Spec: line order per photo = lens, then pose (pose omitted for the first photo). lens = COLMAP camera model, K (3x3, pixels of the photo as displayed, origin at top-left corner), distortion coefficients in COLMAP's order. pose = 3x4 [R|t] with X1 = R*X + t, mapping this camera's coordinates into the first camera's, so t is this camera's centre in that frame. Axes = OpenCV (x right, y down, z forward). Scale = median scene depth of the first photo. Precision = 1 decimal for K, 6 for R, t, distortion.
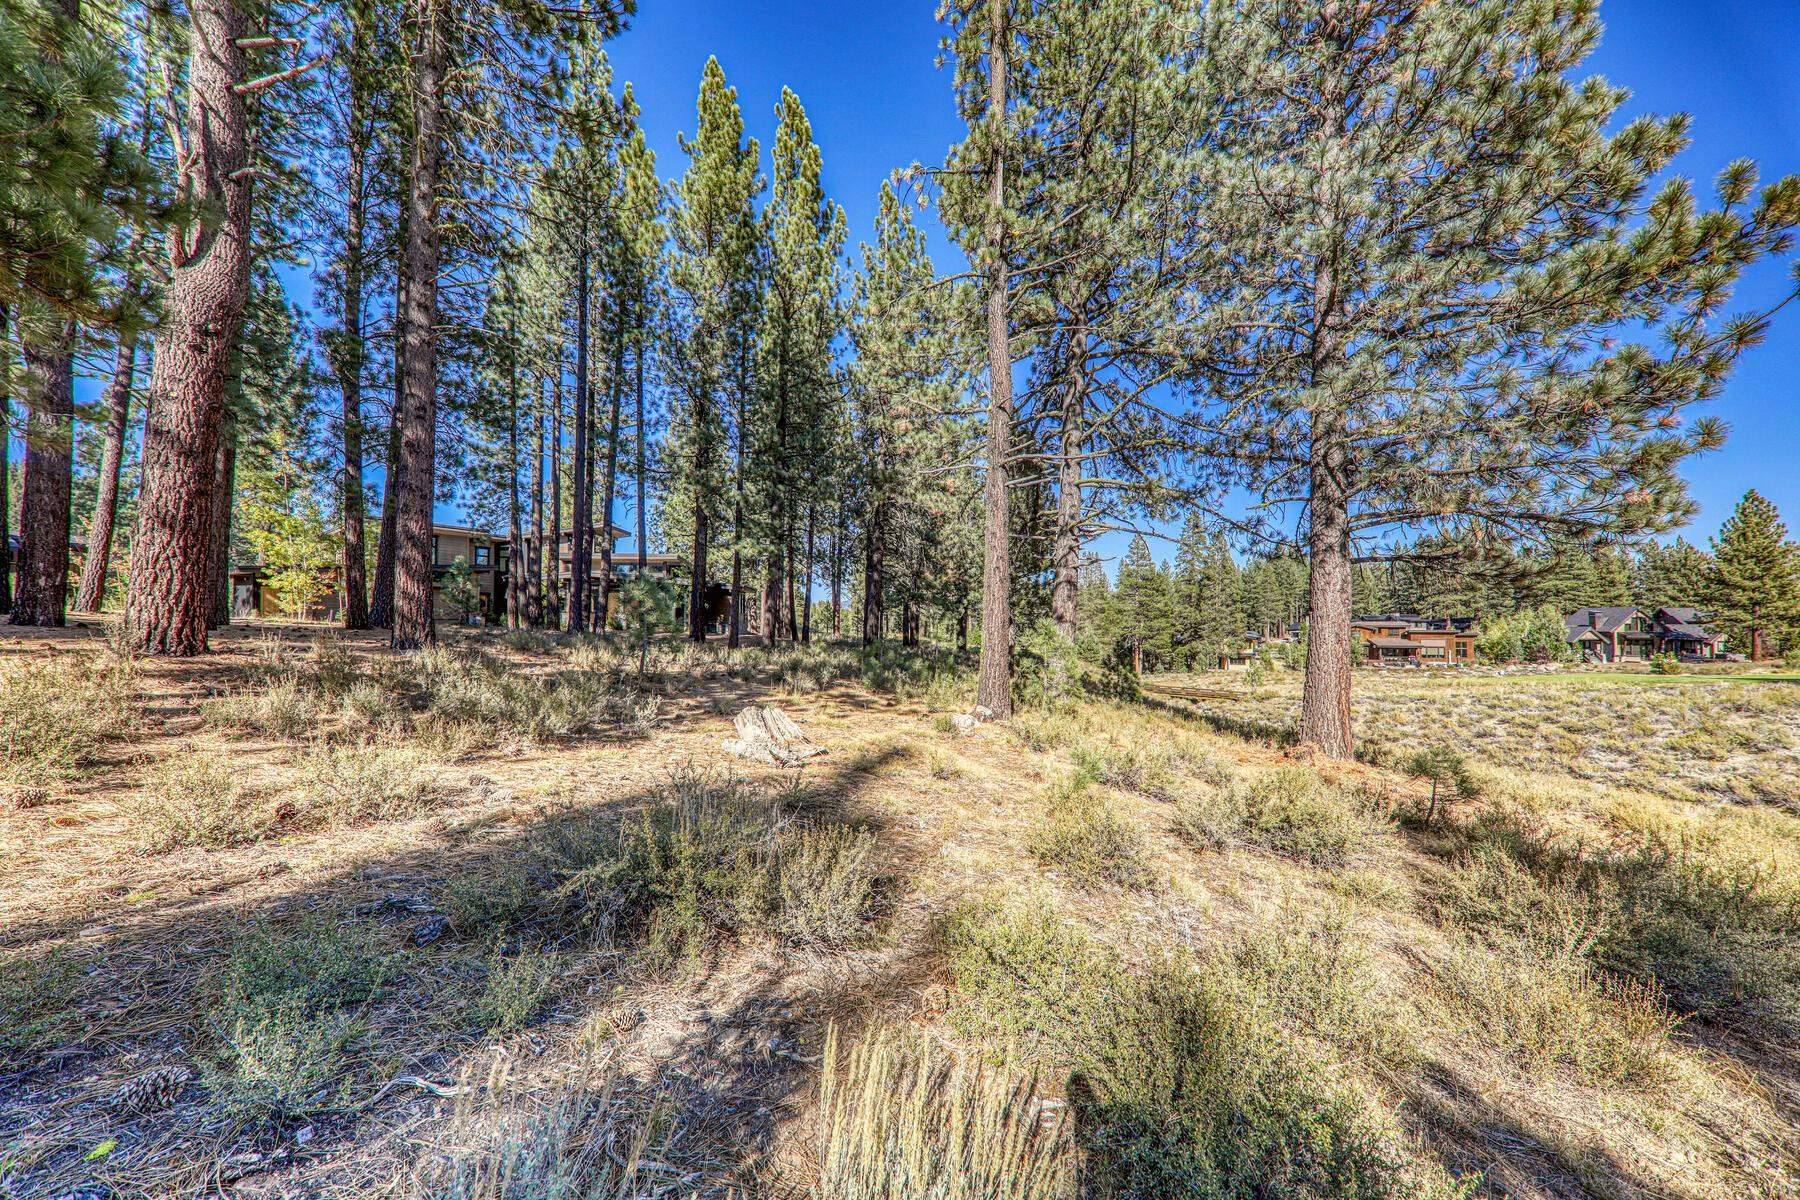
lens RADIAL K [[606.9, 0, 902.4], [0, 606.9, 607.3], [0, 0, 1]] dist [0.000188, -0.004458]
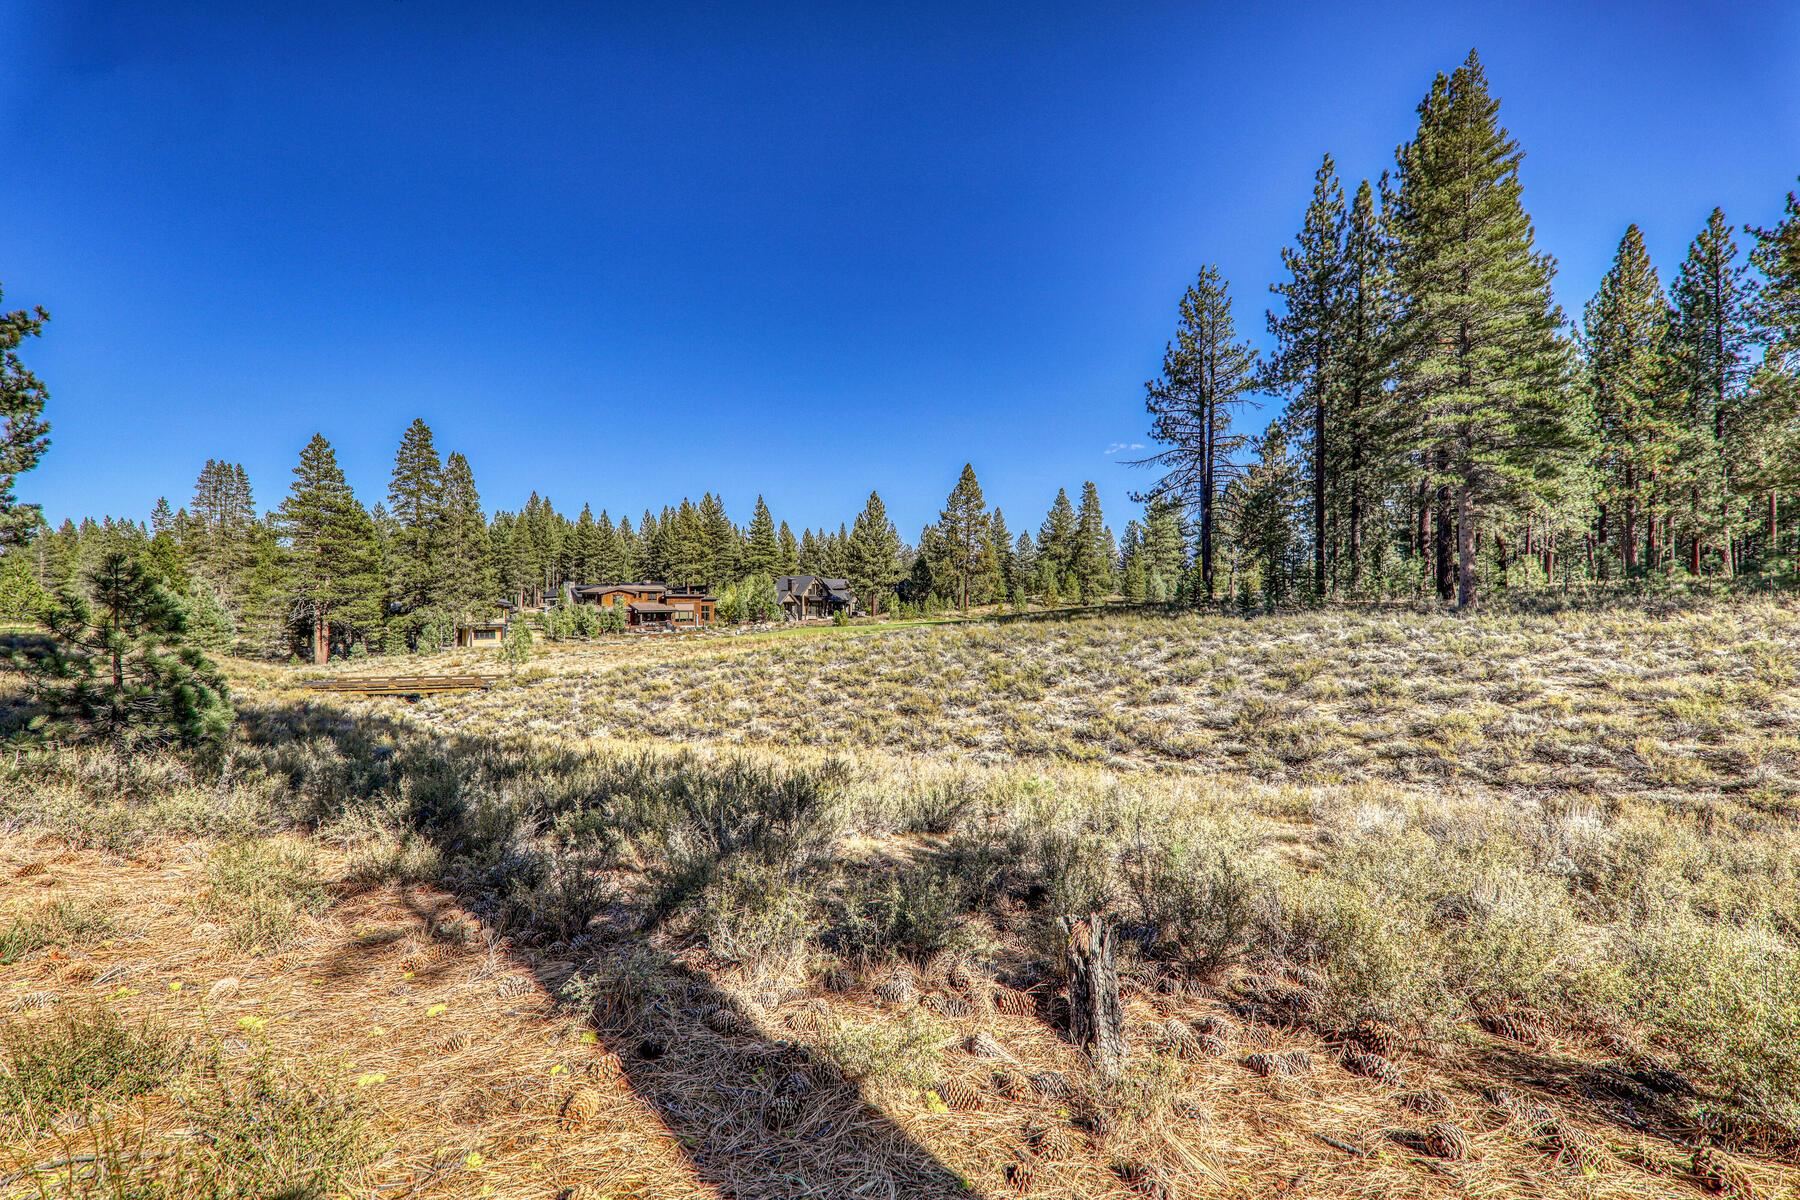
lens RADIAL K [[671.7, 0, 898.5], [0, 671.7, 605.4], [0, 0, 1]] dist [0.001765, -0.000083]
pose [[0.488758, -0.010370, 0.872358, 0.080010], [-0.024466, 0.999373, 0.025588, 0.020201], [-0.872076, -0.033849, 0.488198, 0.152942]]
